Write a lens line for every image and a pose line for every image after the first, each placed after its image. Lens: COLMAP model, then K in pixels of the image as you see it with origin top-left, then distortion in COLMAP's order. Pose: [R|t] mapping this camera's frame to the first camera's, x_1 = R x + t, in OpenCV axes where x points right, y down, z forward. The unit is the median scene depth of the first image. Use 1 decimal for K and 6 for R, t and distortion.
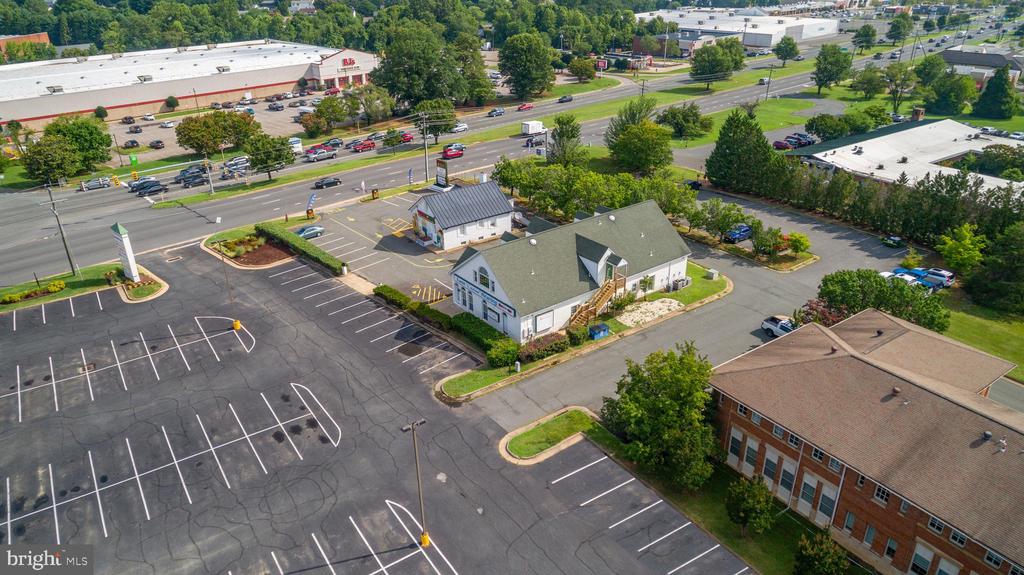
lens RADIAL K [[691.7, 0, 512.0], [0, 691.7, 285.9], [0, 0, 1]] dist [-0.014716, 0.012501]
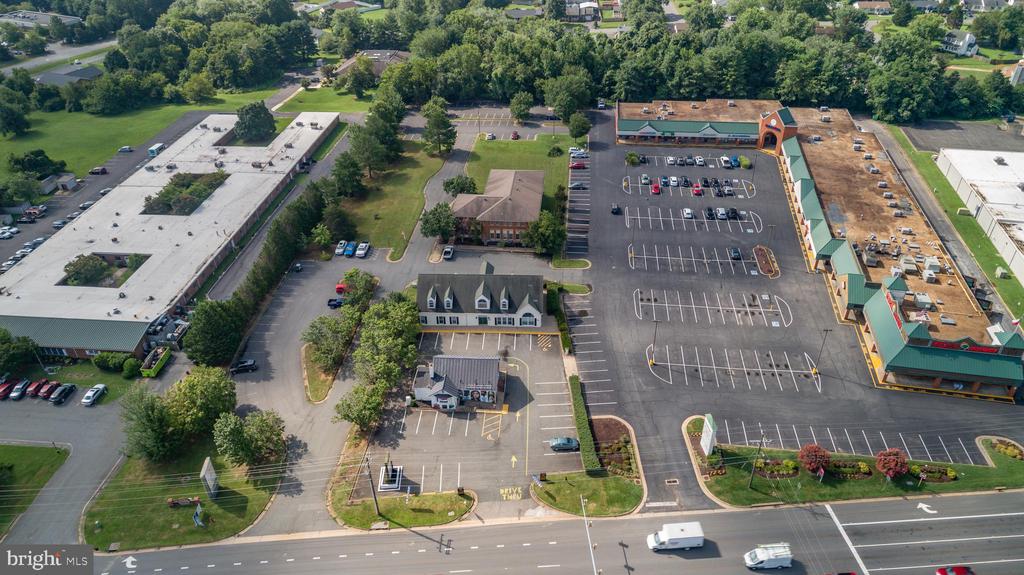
lens RADIAL K [[691.7, 0, 512.3], [0, 691.7, 285.5], [0, 0, 1]] dist [-0.014716, 0.012501]
pose [[-0.762681, -0.338900, 0.550876, -1.042514], [0.305917, 0.561408, 0.768919, -1.529785], [-0.569853, 0.754962, -0.324500, 1.645708]]
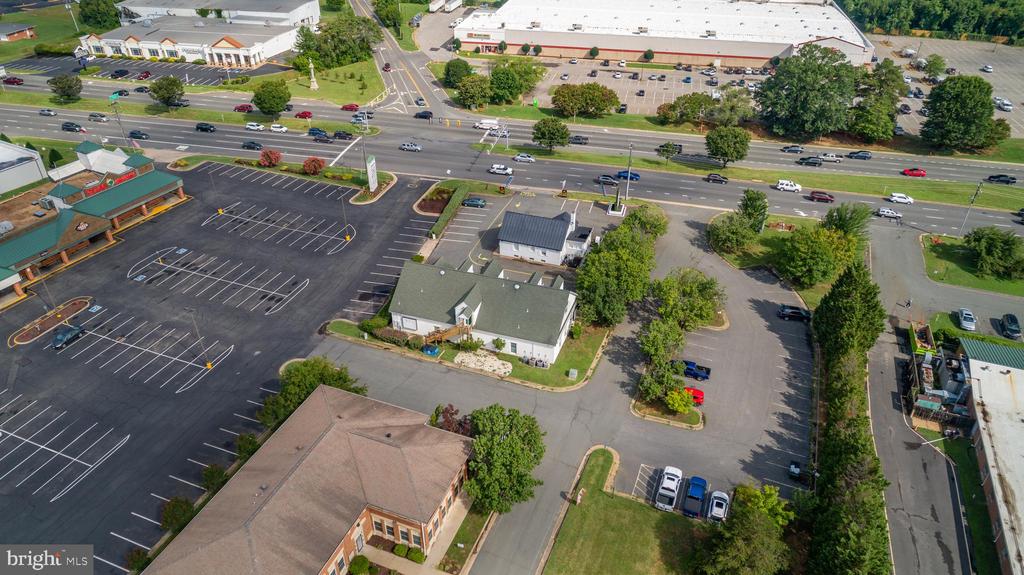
lens RADIAL K [[691.7, 0, 510.8], [0, 691.7, 286.3], [0, 0, 1]] dist [-0.014716, 0.012501]
pose [[0.552383, 0.464456, -0.692209, 1.080530], [-0.366612, 0.881133, 0.298663, -0.504417], [0.748644, 0.088796, 0.656999, 0.189642]]
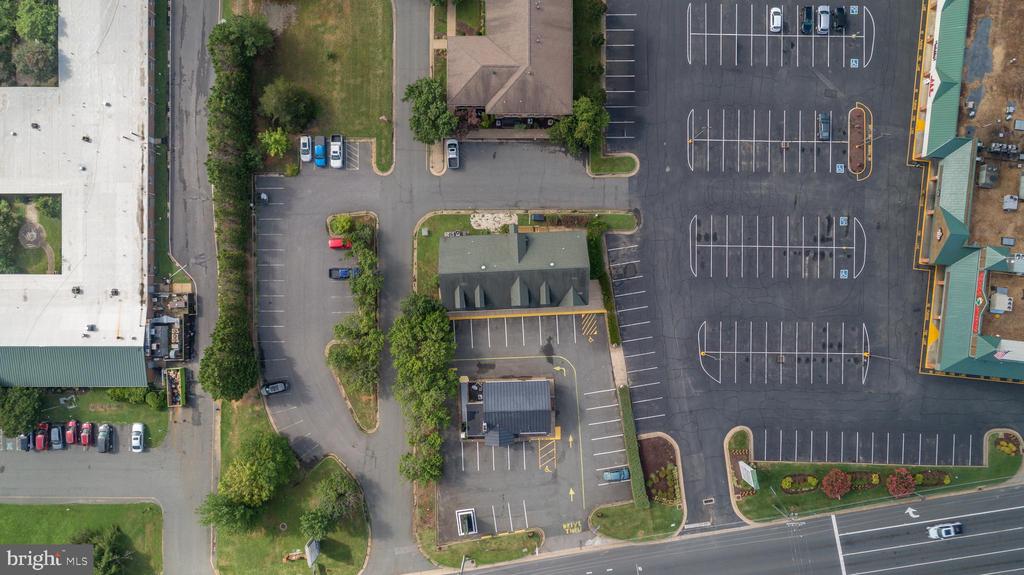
lens RADIAL K [[691.7, 0, 509.7], [0, 691.7, 289.2], [0, 0, 1]] dist [-0.014716, 0.012501]
pose [[-0.822613, -0.568485, 0.011508, 0.059918], [0.254459, -0.349960, 0.901542, -1.544979], [-0.508486, 0.744549, 0.432538, 0.400089]]
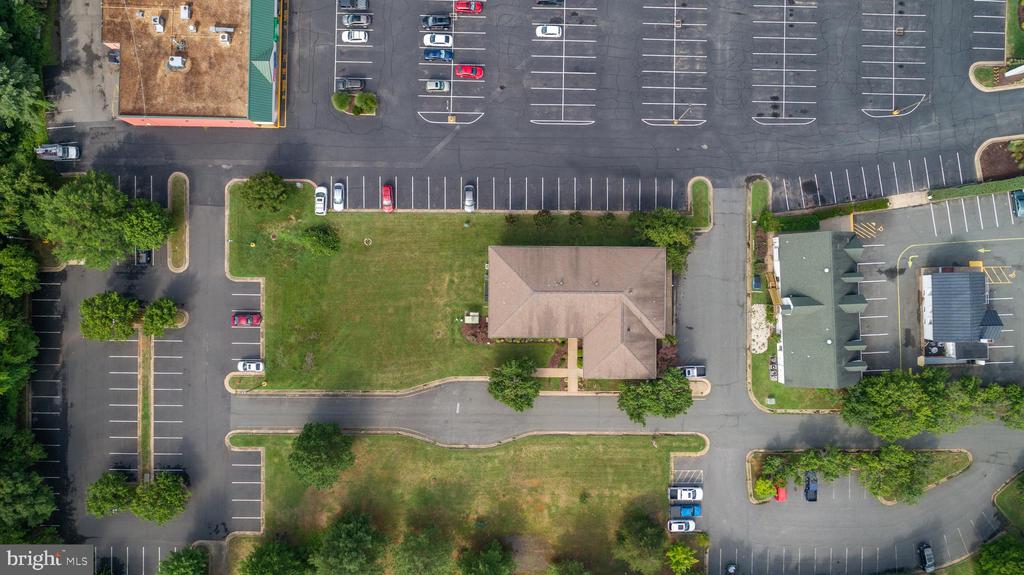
lens RADIAL K [[691.7, 0, 513.2], [0, 691.7, 288.0], [0, 0, 1]] dist [-0.014716, 0.012501]
pose [[-0.573989, 0.818863, -0.000621, 0.460868], [-0.364698, -0.254959, 0.895539, -1.182706], [0.733165, 0.514257, 0.444982, -0.167212]]
